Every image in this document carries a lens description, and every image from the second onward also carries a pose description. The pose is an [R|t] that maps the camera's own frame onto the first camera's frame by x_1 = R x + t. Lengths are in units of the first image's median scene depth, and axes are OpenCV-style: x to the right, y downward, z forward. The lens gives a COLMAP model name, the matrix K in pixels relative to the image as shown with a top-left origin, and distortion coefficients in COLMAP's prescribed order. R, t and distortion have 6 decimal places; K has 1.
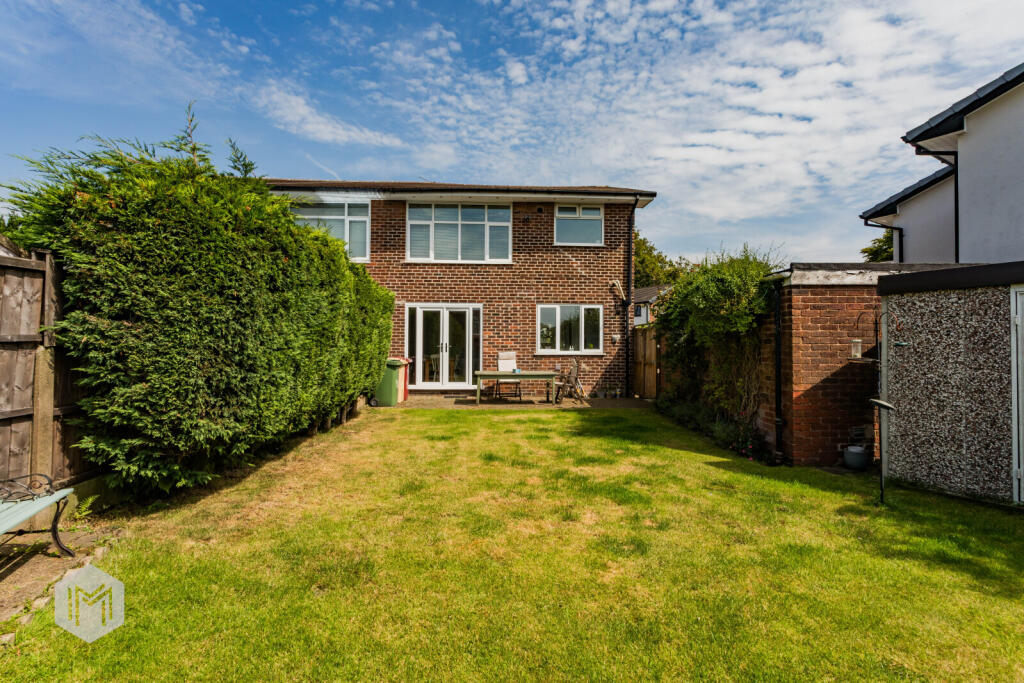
lens RADIAL K [[487.2, 0, 512.1], [0, 487.2, 341.3], [0, 0, 1]] dist [0.003086, 0.000018]
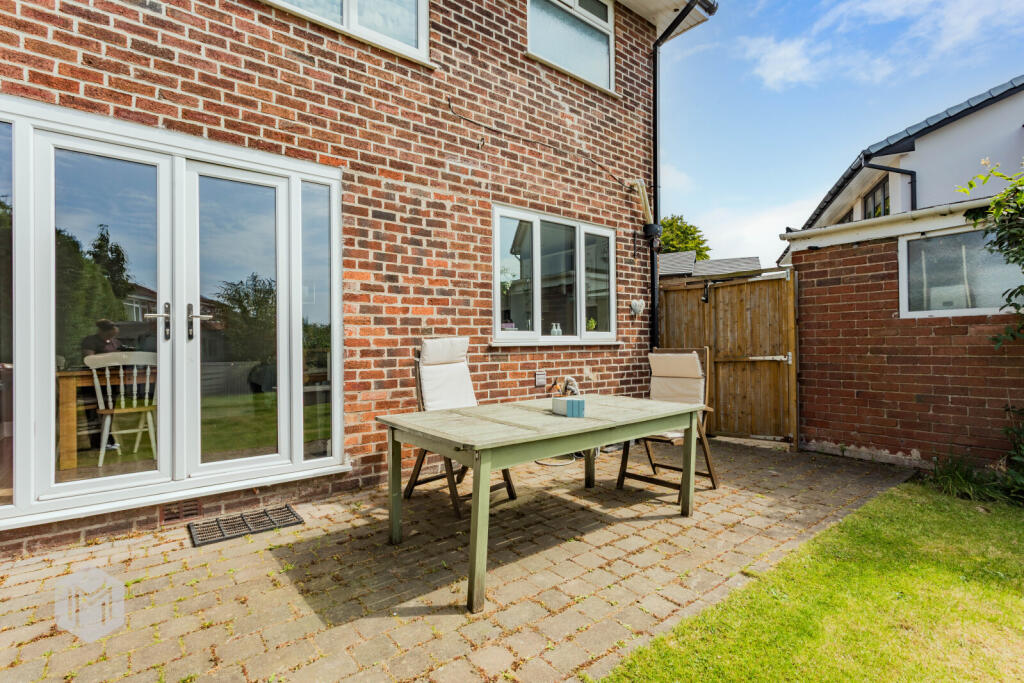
lens RADIAL K [[487.2, 0, 513.7], [0, 487.2, 340.3], [0, 0, 1]] dist [0.003086, 0.000018]
pose [[0.809900, -0.007914, 0.586514, -0.145285], [0.005157, 0.999966, 0.006373, 0.020855], [-0.586545, -0.002137, 0.809914, 0.702938]]
